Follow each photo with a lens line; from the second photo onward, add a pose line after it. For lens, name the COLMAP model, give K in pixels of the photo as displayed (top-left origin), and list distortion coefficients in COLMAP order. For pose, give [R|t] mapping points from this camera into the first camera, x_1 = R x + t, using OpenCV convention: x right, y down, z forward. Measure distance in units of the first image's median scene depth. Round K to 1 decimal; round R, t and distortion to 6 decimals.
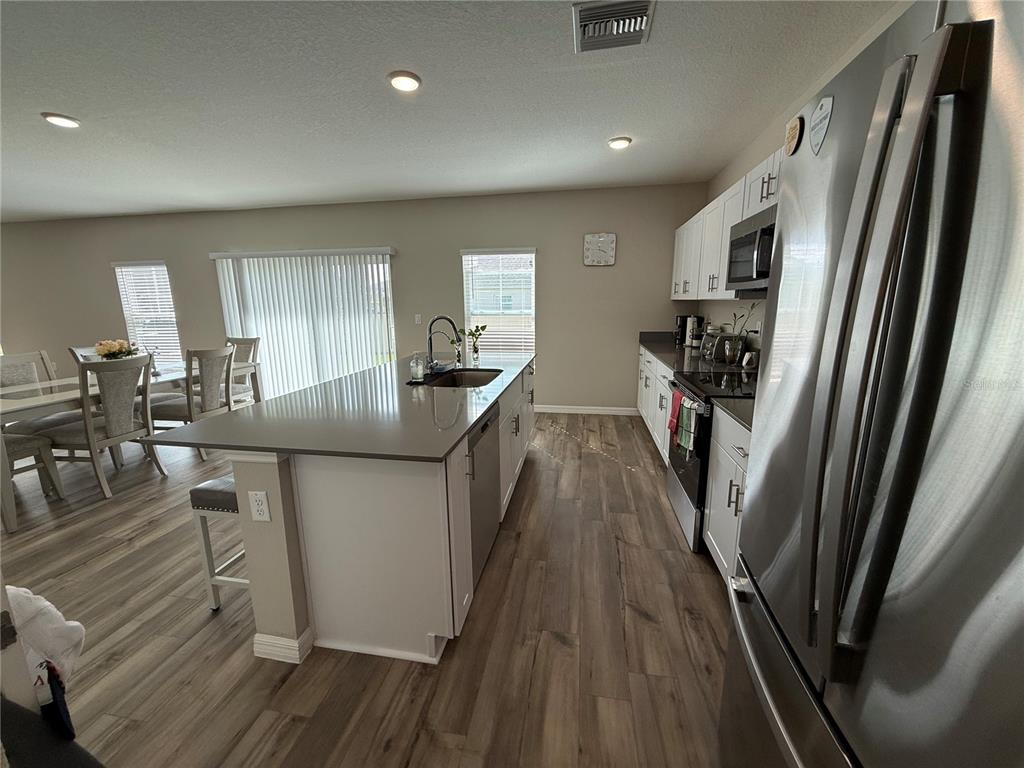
lens RADIAL K [[409.5, 0, 510.8], [0, 409.5, 386.3], [0, 0, 1]] dist [-0.000503, -0.000168]
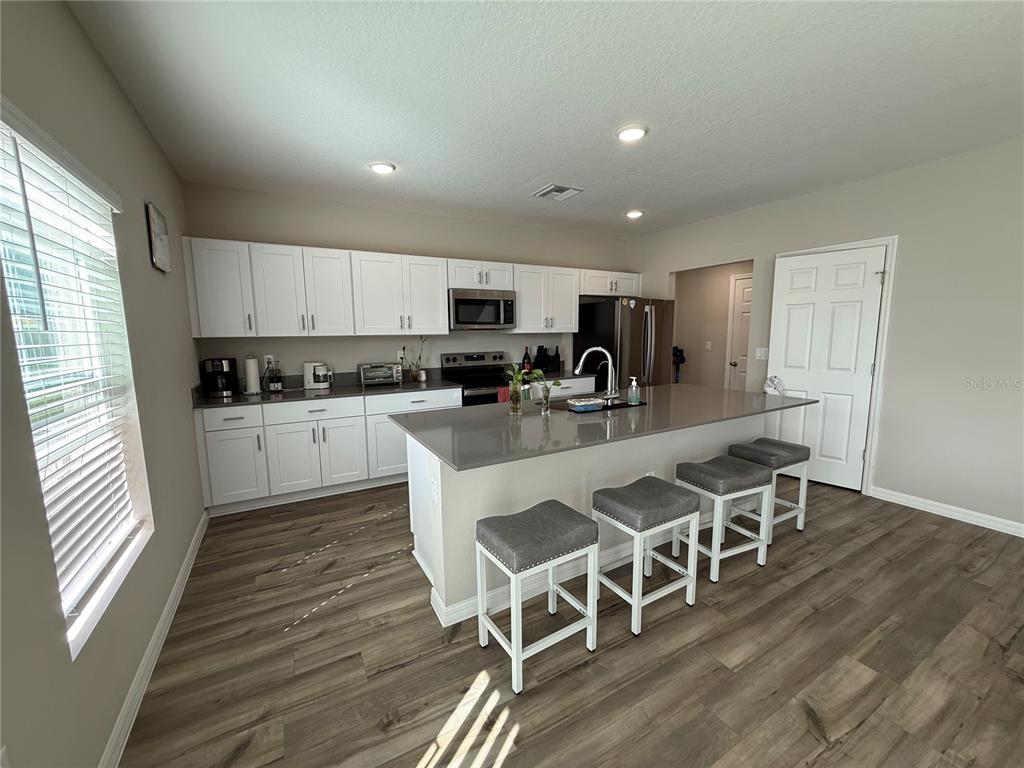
lens RADIAL K [[409.5, 0, 510.8], [0, 409.5, 386.3], [0, 0, 1]] dist [-0.000503, -0.000168]
pose [[-0.632931, -0.087354, 0.769264, -0.495222], [0.172550, 0.952706, 0.250155, -0.225923], [-0.754735, 0.291068, -0.587924, 1.085886]]
